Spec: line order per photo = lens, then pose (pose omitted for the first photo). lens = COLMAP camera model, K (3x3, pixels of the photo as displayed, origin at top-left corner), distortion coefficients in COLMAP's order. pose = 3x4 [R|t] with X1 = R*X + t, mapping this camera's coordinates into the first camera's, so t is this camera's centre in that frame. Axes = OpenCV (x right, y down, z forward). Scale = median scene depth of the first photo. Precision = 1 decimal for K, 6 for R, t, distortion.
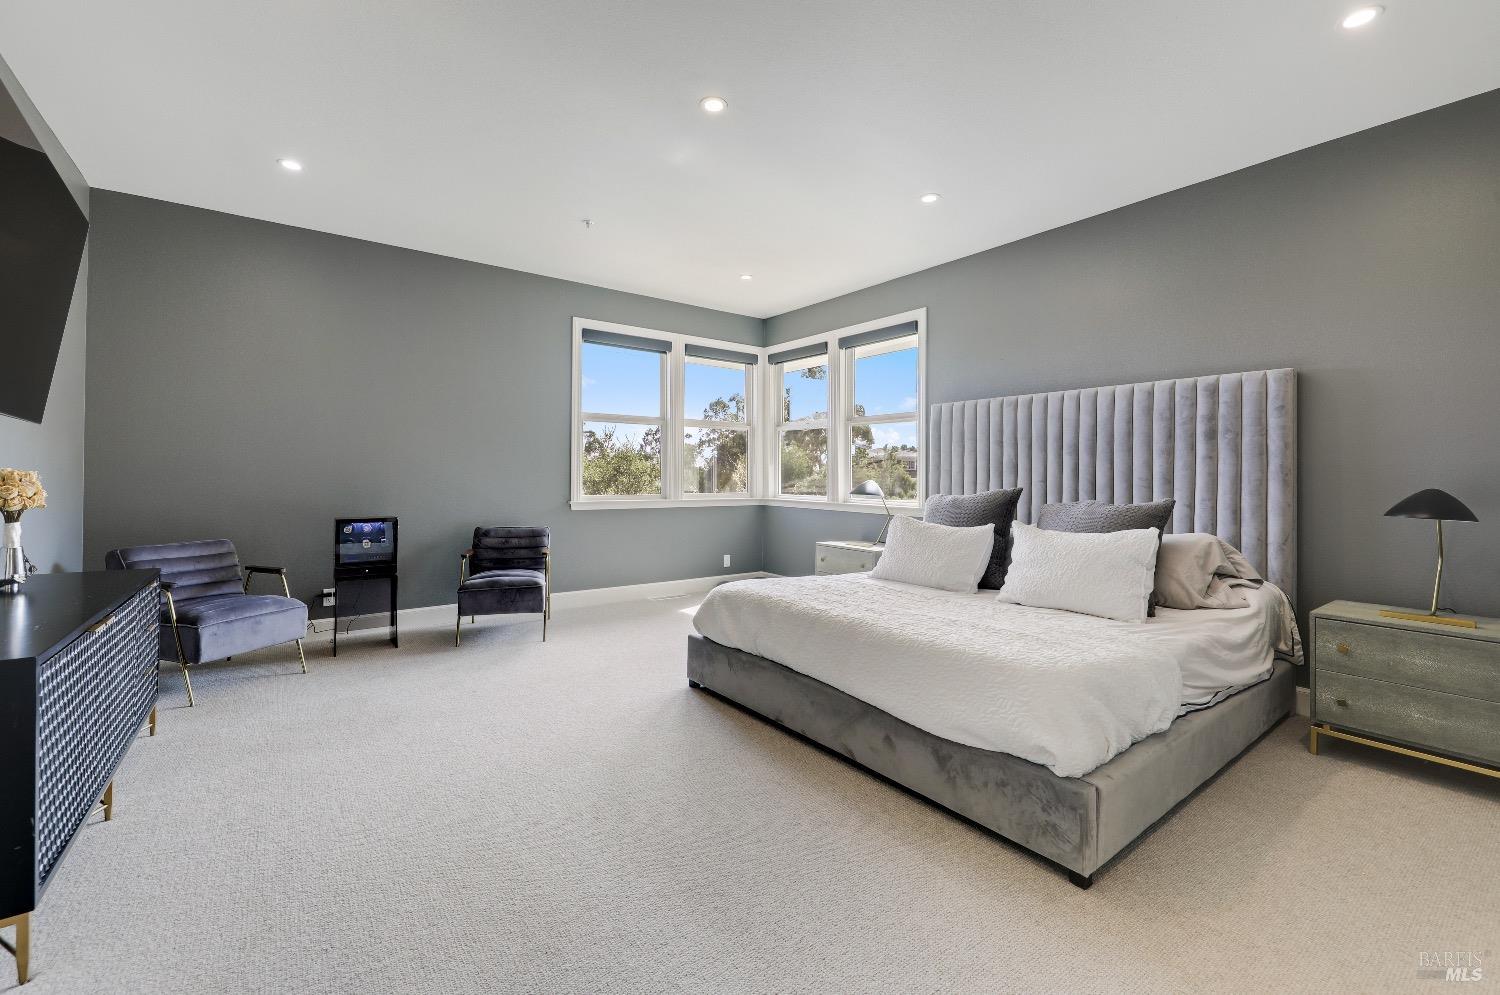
lens RADIAL K [[603.0, 0, 748.4], [0, 603.0, 465.4], [0, 0, 1]] dist [0.000498, -0.000042]
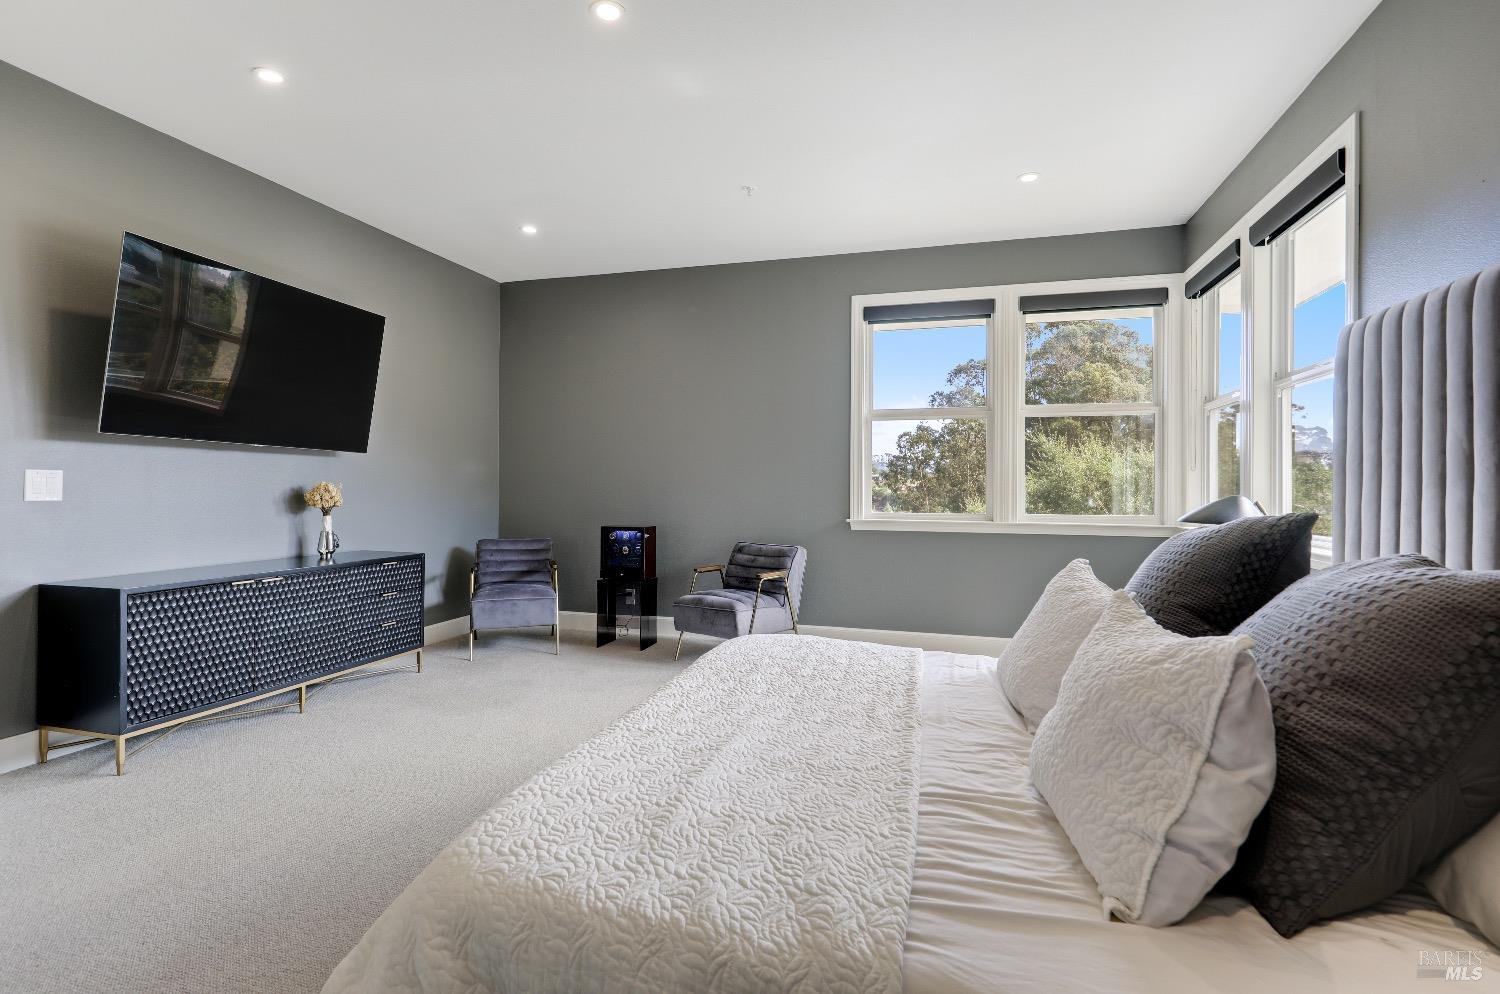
lens RADIAL K [[728.3, 0, 749.1], [0, 728.3, 473.3], [0, 0, 1]] dist [-0.000310, -0.000121]
pose [[0.616250, -0.019575, -0.787308, 0.619957], [0.013002, 0.999808, -0.014682, 0.015379], [0.787444, -0.001188, 0.616386, 0.418408]]
